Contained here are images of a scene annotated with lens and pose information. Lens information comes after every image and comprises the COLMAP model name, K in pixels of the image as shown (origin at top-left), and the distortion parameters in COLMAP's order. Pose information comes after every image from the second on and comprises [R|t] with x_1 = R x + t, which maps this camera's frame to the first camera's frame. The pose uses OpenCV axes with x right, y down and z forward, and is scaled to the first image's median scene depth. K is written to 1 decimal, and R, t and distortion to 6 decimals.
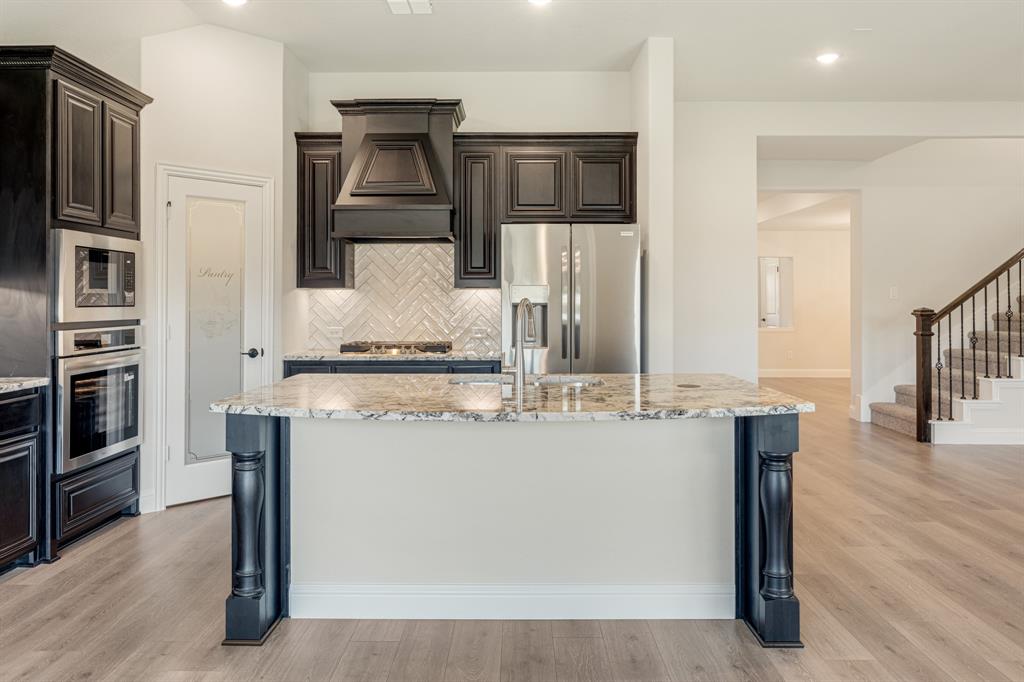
lens RADIAL K [[729.2, 0, 517.0], [0, 729.2, 297.0], [0, 0, 1]] dist [-0.000848, -0.004688]
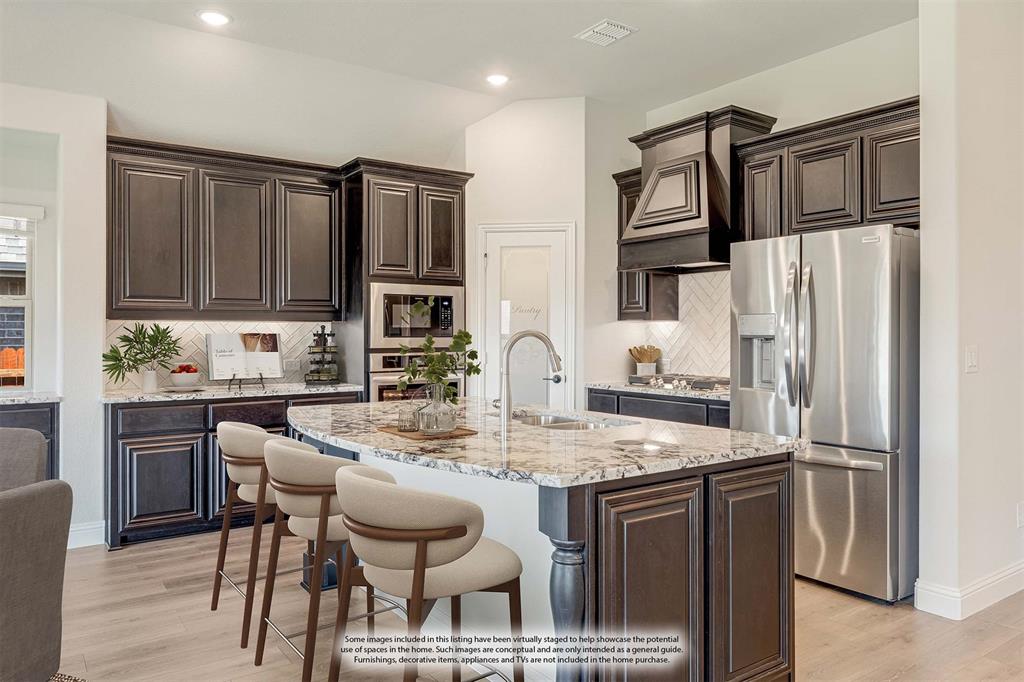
lens RADIAL K [[729.2, 0, 532.5], [0, 729.2, 329.8], [0, 0, 1]] dist [-0.000848, -0.004688]
pose [[0.583376, -0.004502, -0.812190, 0.459625], [0.004882, 0.999986, -0.002036, 0.002253], [0.812188, -0.002777, 0.583390, 0.266989]]
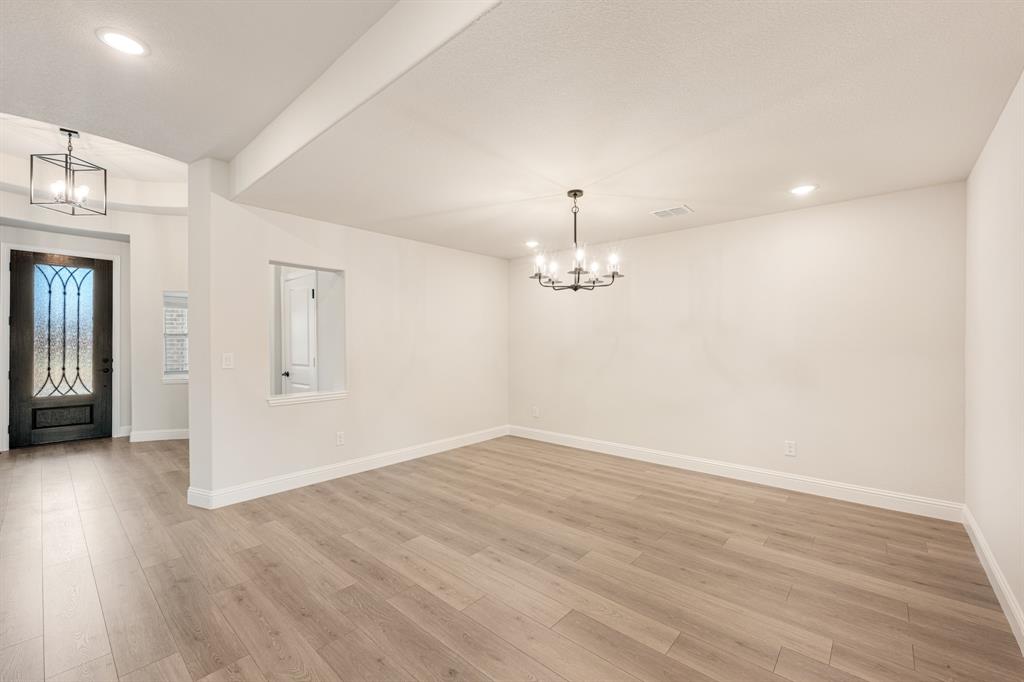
lens RADIAL K [[411.7, 0, 507.0], [0, 411.7, 346.2], [0, 0, 1]] dist [-0.003664, -0.000092]
pose [[0.657166, 0.002339, 0.753742, 0.477967], [-0.006419, 0.999976, 0.002494, 0.009335], [-0.753718, -0.006478, 0.657166, 1.526636]]
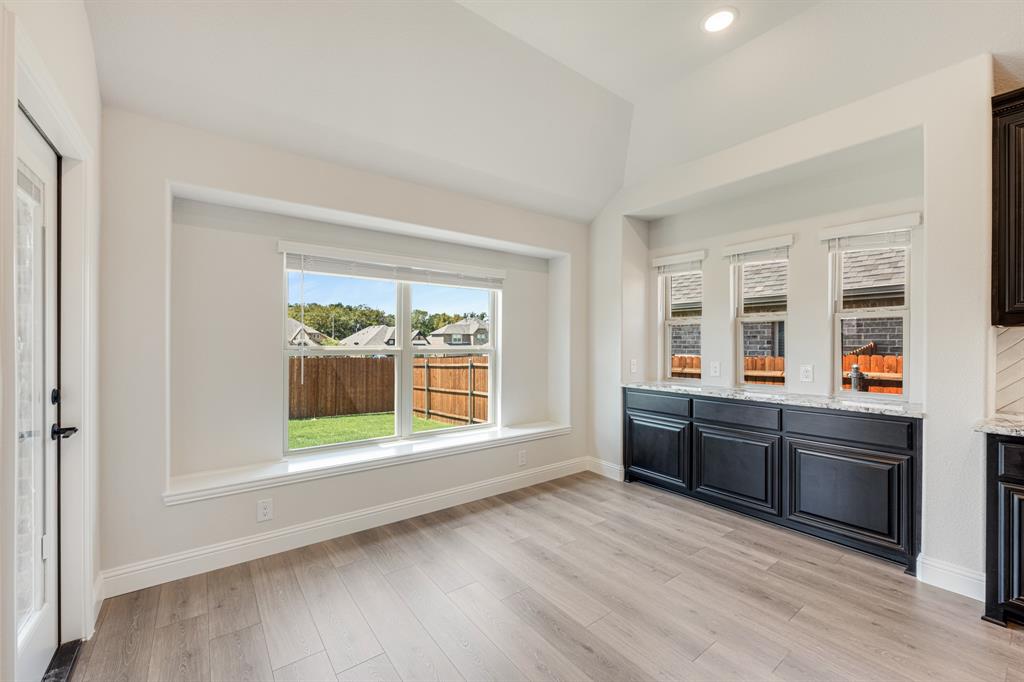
lens RADIAL K [[411.7, 0, 513.9], [0, 411.7, 343.1], [0, 0, 1]] dist [-0.003664, -0.000092]
pose [[-0.795711, -0.001635, -0.605674, 0.094399], [0.000268, 0.999995, -0.003051, 0.003427], [0.605676, -0.002590, -0.795707, 0.385399]]
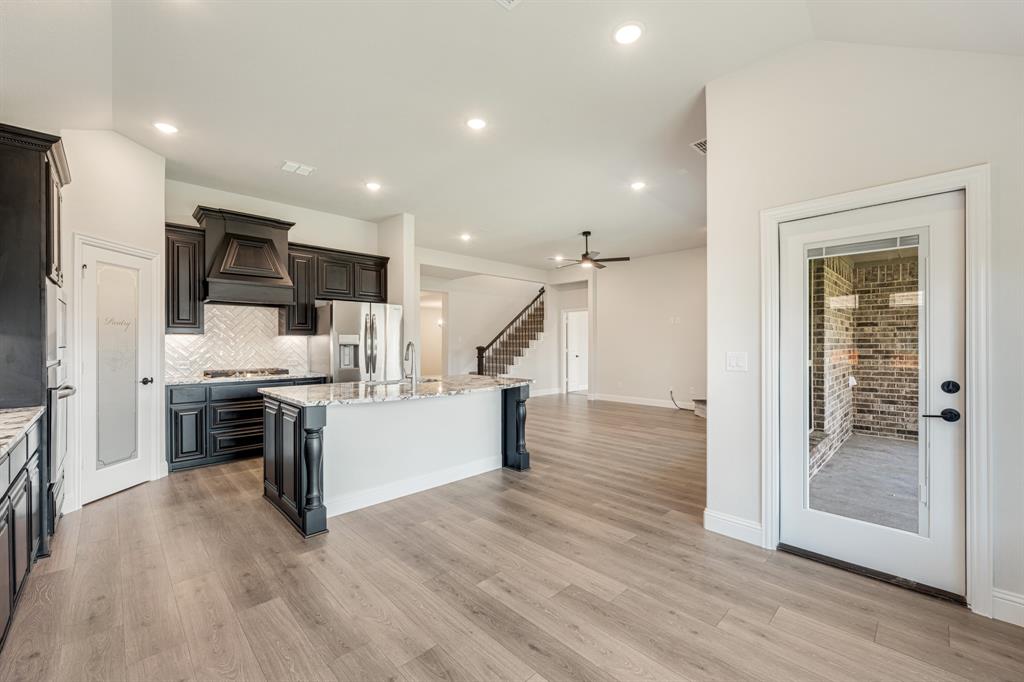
lens RADIAL K [[411.7, 0, 514.9], [0, 411.7, 341.5], [0, 0, 1]] dist [-0.003664, -0.000092]
pose [[0.710086, 0.002200, 0.704111, -0.354758], [-0.003451, 0.999994, 0.000355, -0.000098], [-0.704106, -0.002682, 0.710090, -0.026077]]
